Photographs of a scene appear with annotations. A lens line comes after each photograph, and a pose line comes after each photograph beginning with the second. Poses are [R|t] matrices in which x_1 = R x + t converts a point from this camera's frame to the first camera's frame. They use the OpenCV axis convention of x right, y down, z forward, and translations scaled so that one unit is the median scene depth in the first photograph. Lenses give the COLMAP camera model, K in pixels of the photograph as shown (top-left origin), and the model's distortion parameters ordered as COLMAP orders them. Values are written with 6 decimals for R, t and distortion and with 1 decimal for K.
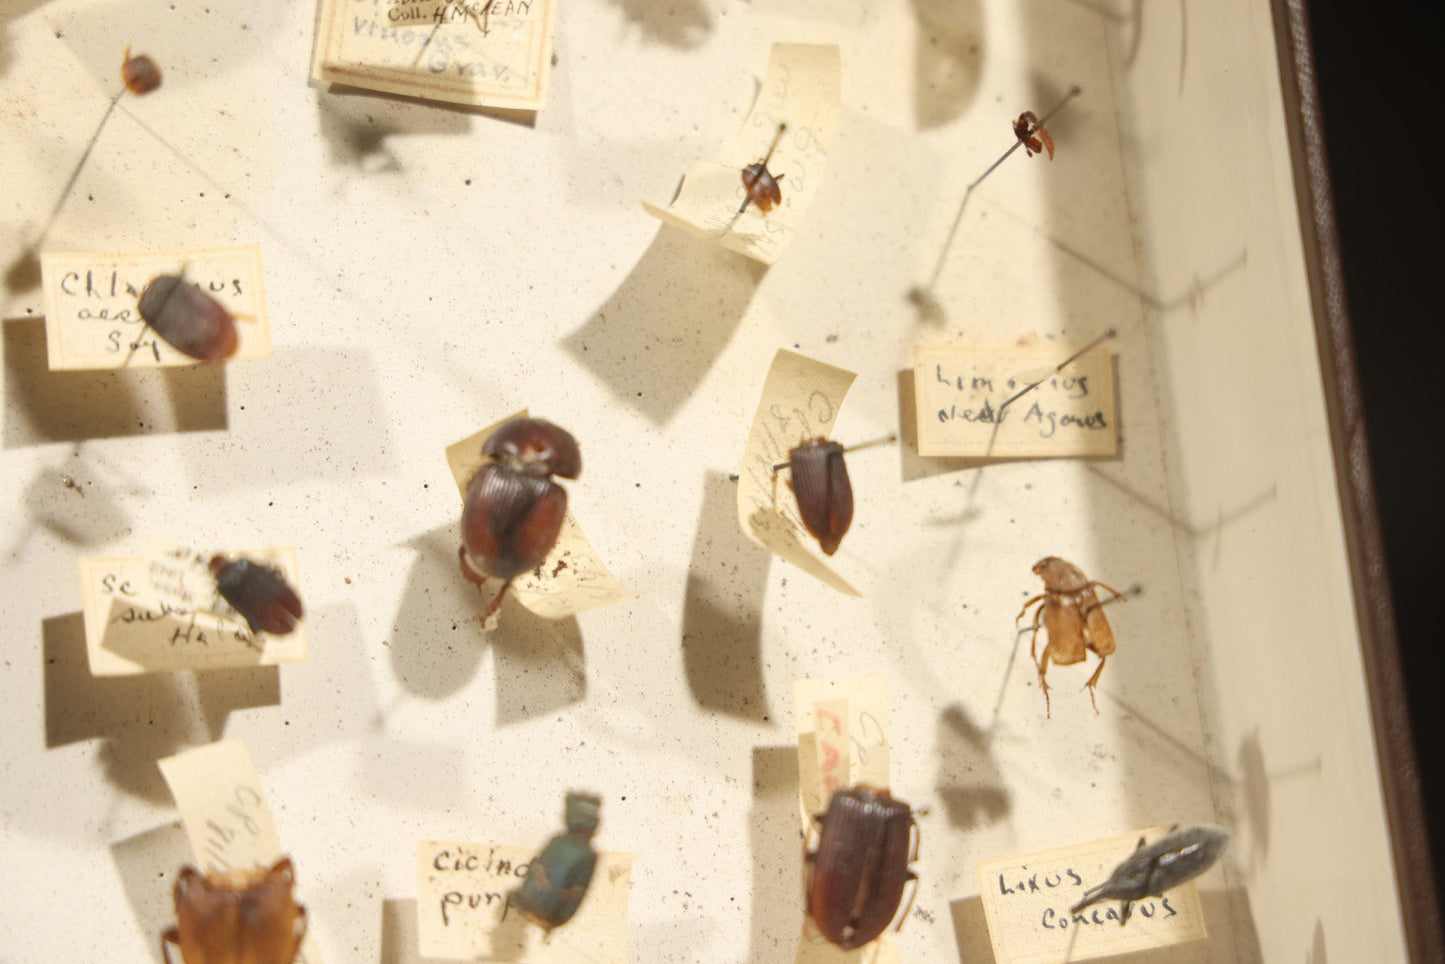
lens RADIAL K [[4059.6, 0, 713.5], [0, 4059.6, 456.9], [0, 0, 1]] dist [0.507735, 0.000000]
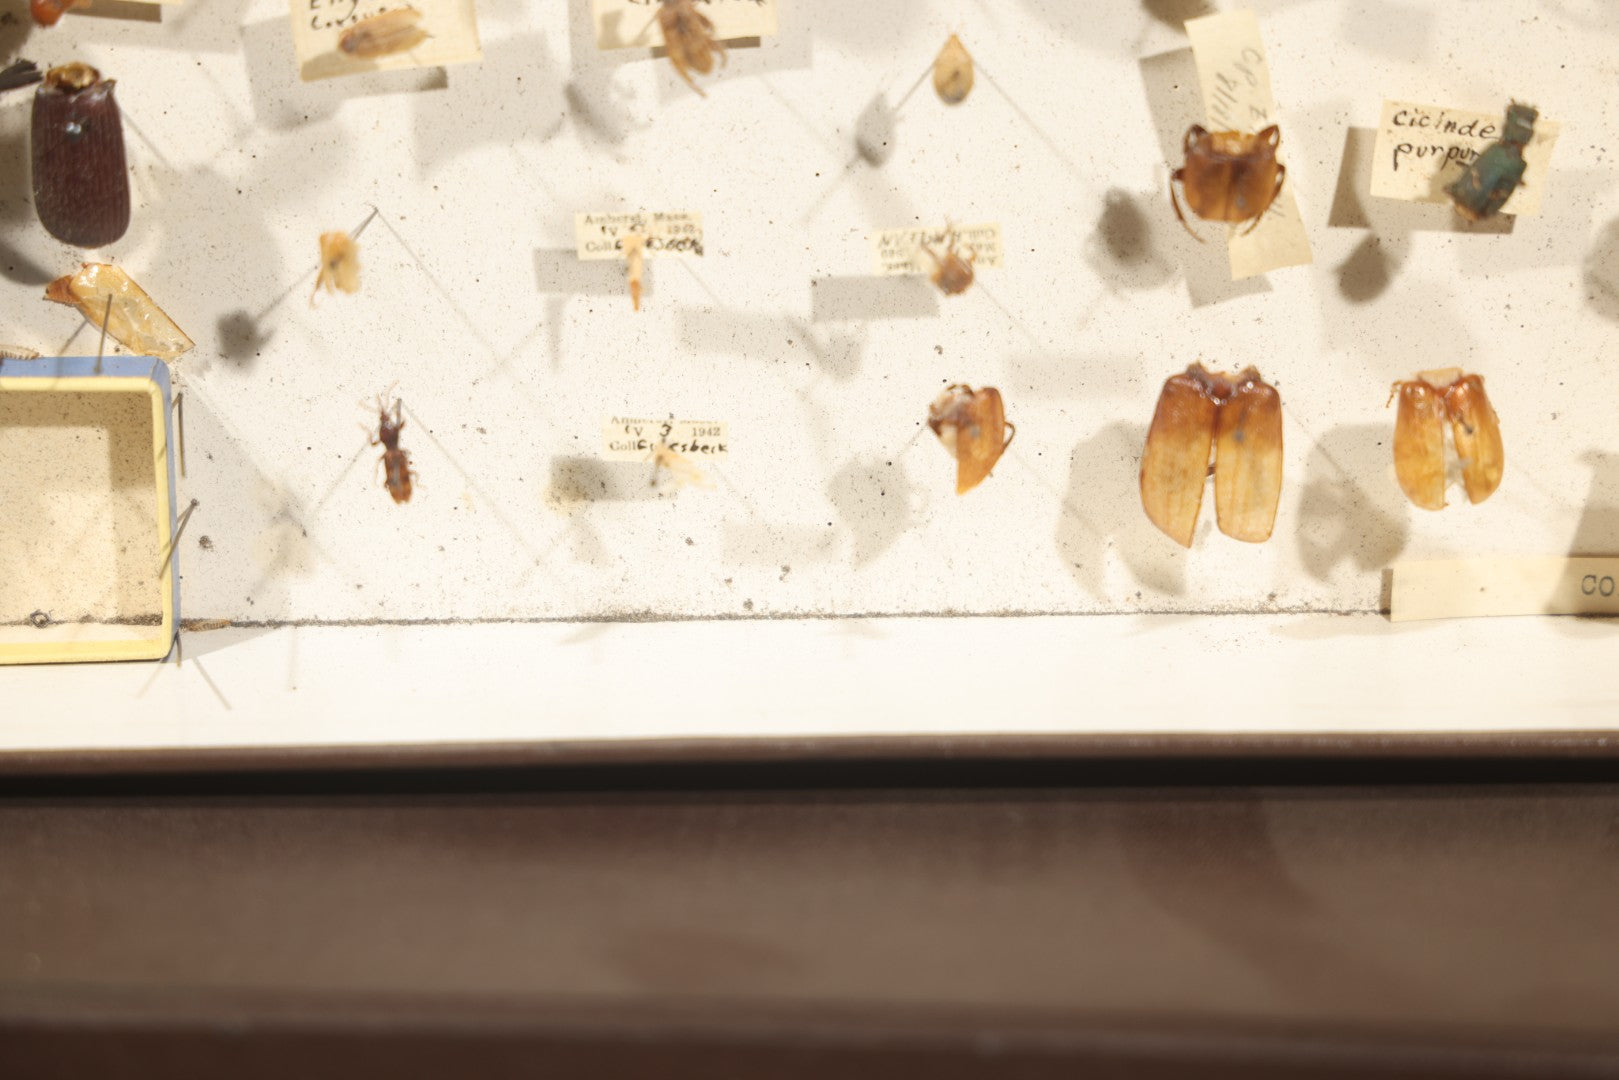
lens RADIAL K [[4548.4, 0, 817.9], [0, 4548.4, 519.6], [0, 0, 1]] dist [0.507735, 0.000000]
pose [[0.973757, 0.174487, -0.146123, -0.013192], [-0.095035, 0.895124, 0.435569, -0.371853], [0.206800, -0.410252, 0.888216, -0.310545]]
